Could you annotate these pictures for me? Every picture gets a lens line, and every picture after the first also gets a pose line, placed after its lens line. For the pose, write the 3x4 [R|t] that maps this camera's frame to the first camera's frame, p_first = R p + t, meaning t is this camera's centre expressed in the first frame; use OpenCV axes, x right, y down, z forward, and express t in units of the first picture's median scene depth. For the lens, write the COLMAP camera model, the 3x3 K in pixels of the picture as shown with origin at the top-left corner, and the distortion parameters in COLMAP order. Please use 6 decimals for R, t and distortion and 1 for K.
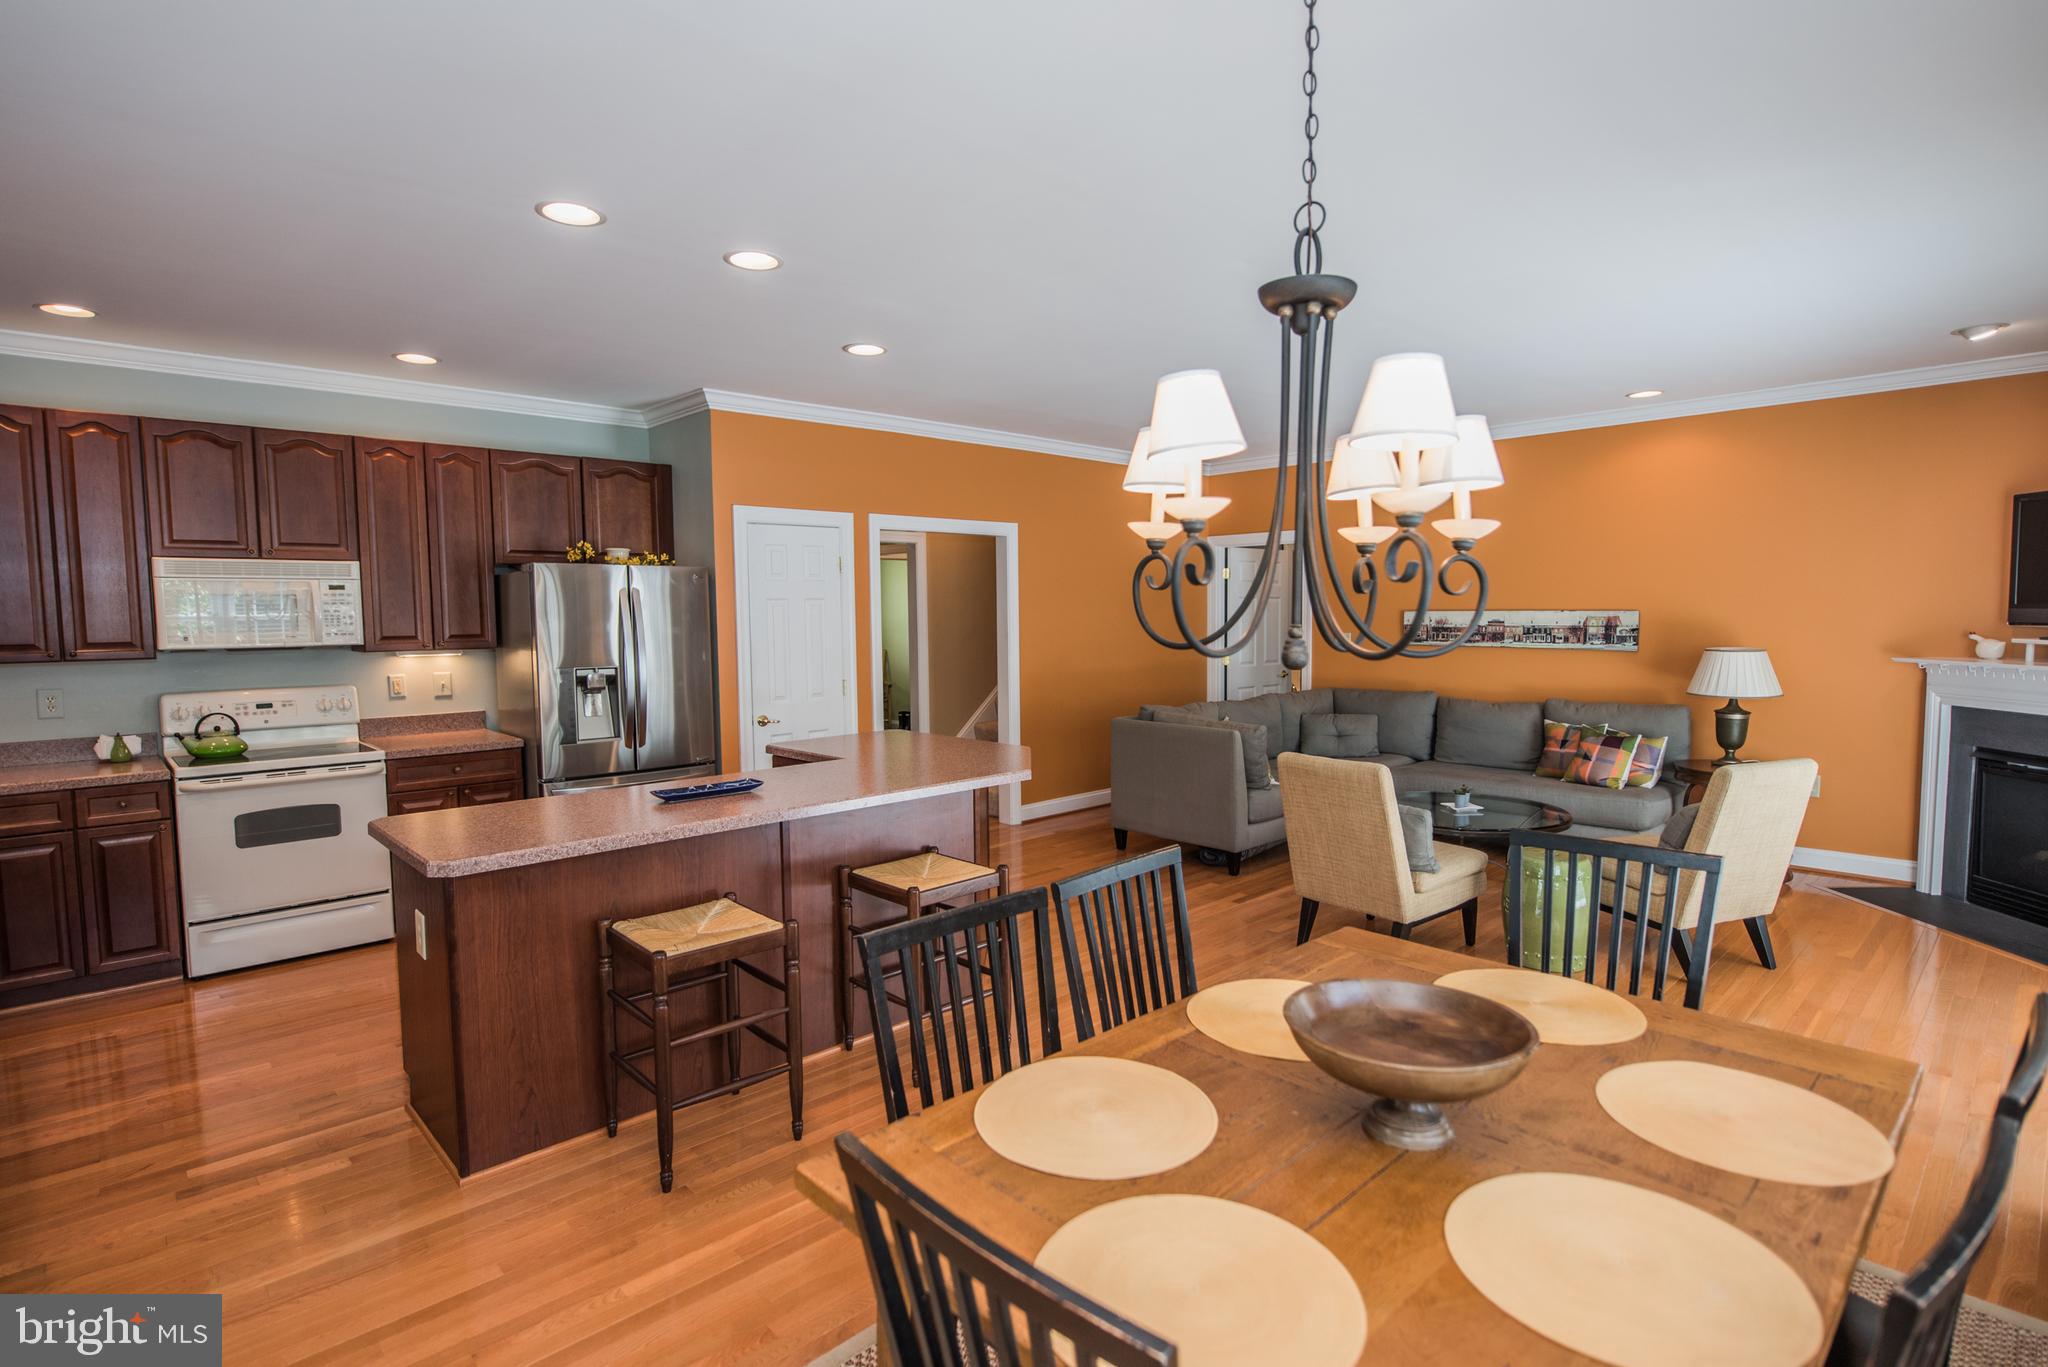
lens RADIAL K [[1032.2, 0, 1034.9], [0, 1032.2, 685.3], [0, 0, 1]] dist [-0.007070, -0.003870]
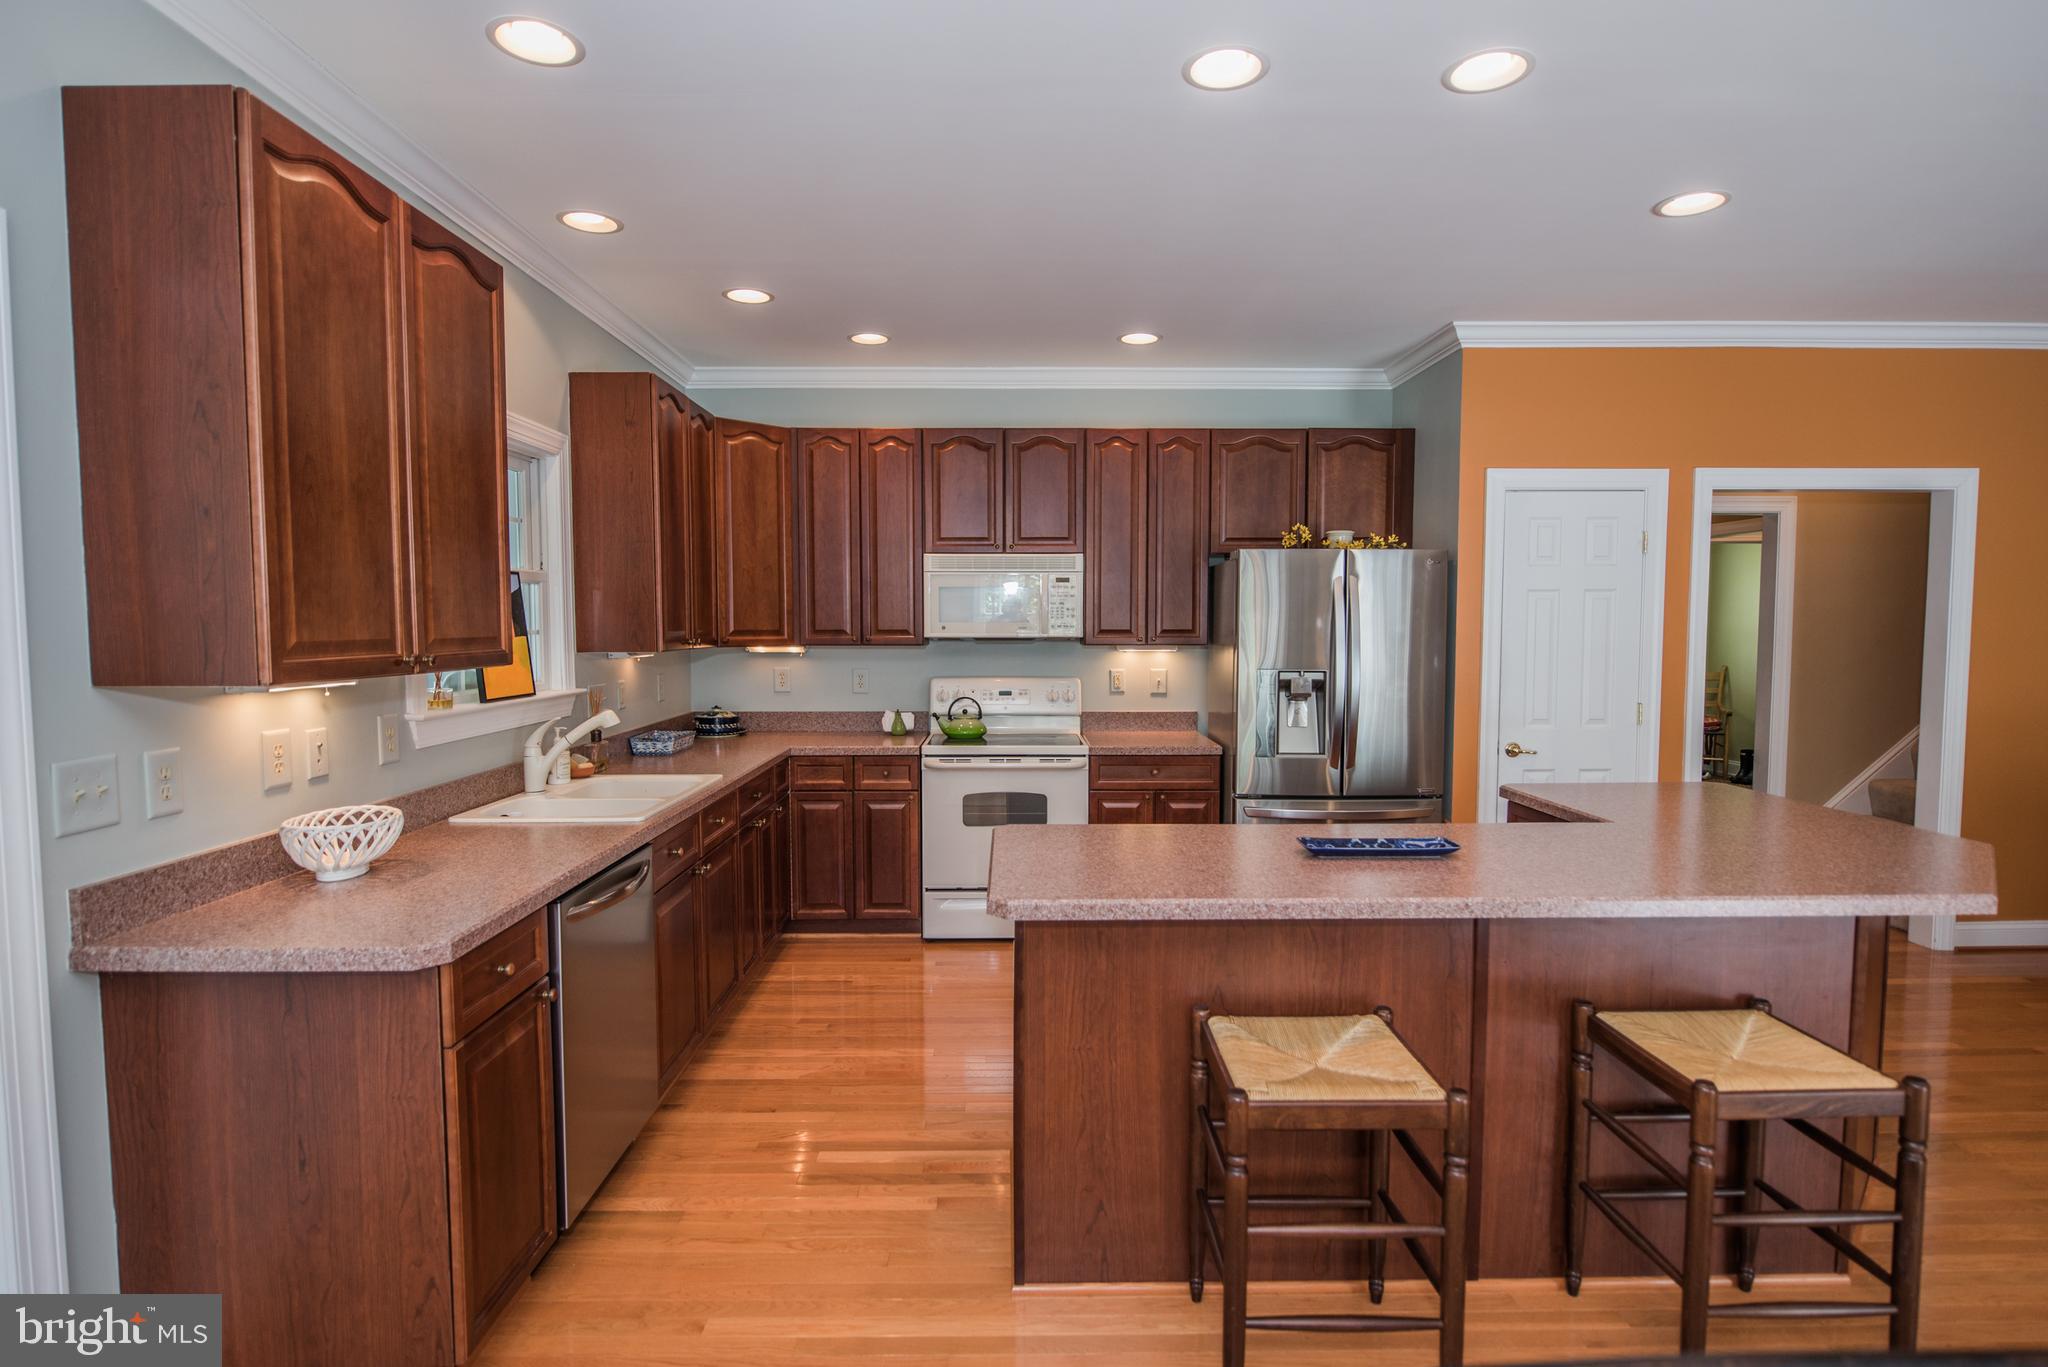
lens RADIAL K [[1032.2, 0, 1017.1], [0, 1032.2, 682.7], [0, 0, 1]] dist [-0.007070, -0.003870]
pose [[0.726229, 0.050184, -0.685619, -0.011937], [-0.058171, 0.998241, 0.011451, -0.003400], [0.684988, 0.031567, 0.727870, 0.218191]]
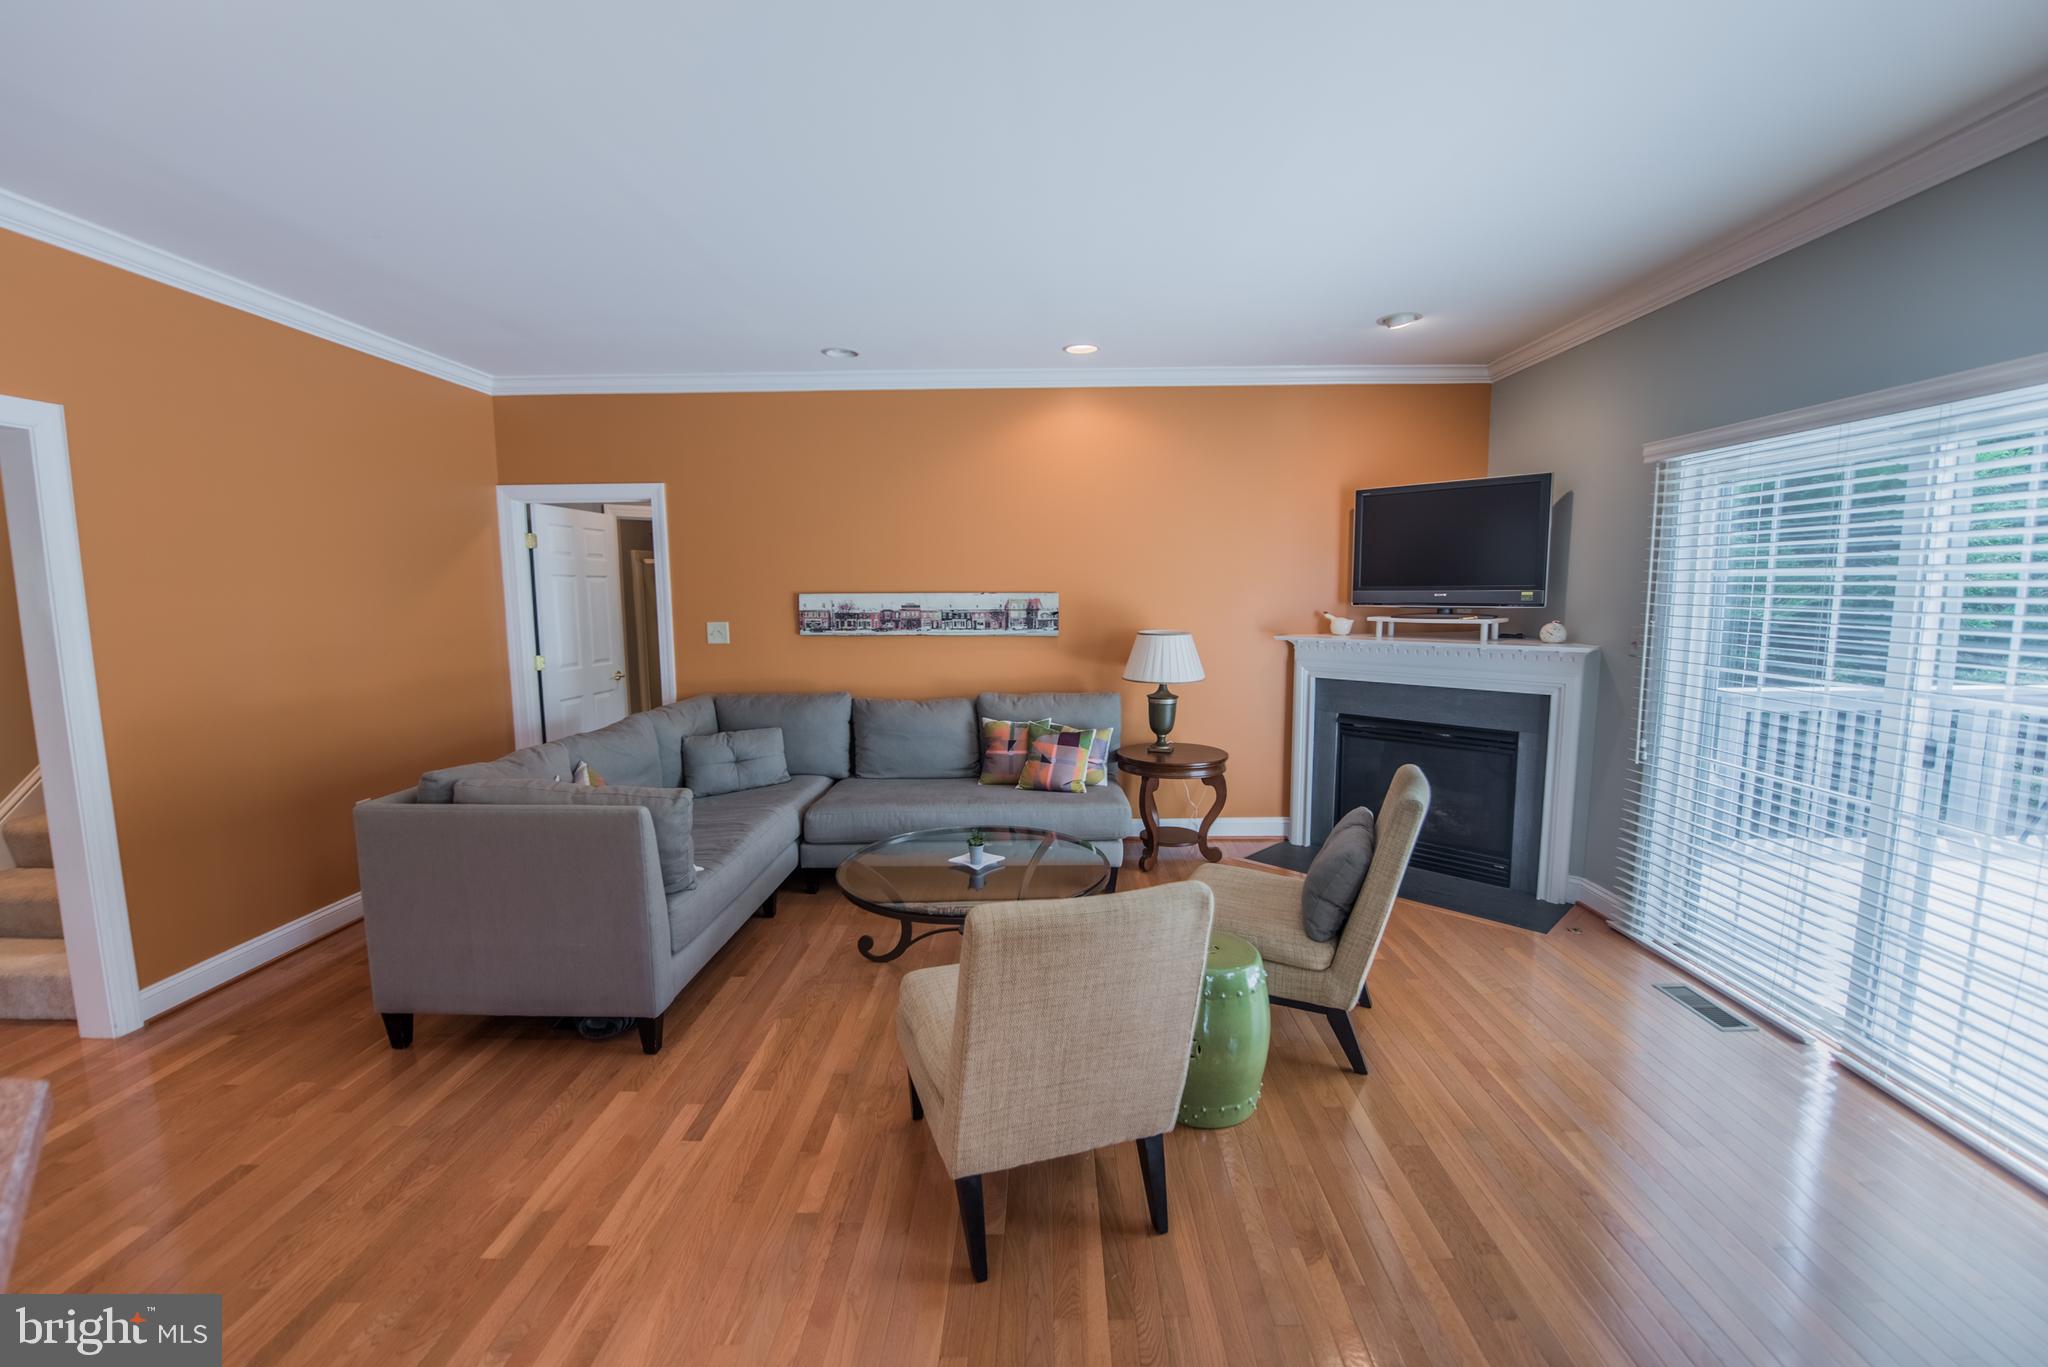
lens RADIAL K [[812.7, 0, 1017.1], [0, 812.7, 683.7], [0, 0, 1]] dist [-0.017768, -0.001469]
pose [[0.708111, -0.075398, 0.702064, 0.040049], [0.051074, 0.997147, 0.055573, -0.039101], [-0.704252, -0.003495, 0.709942, 0.591392]]
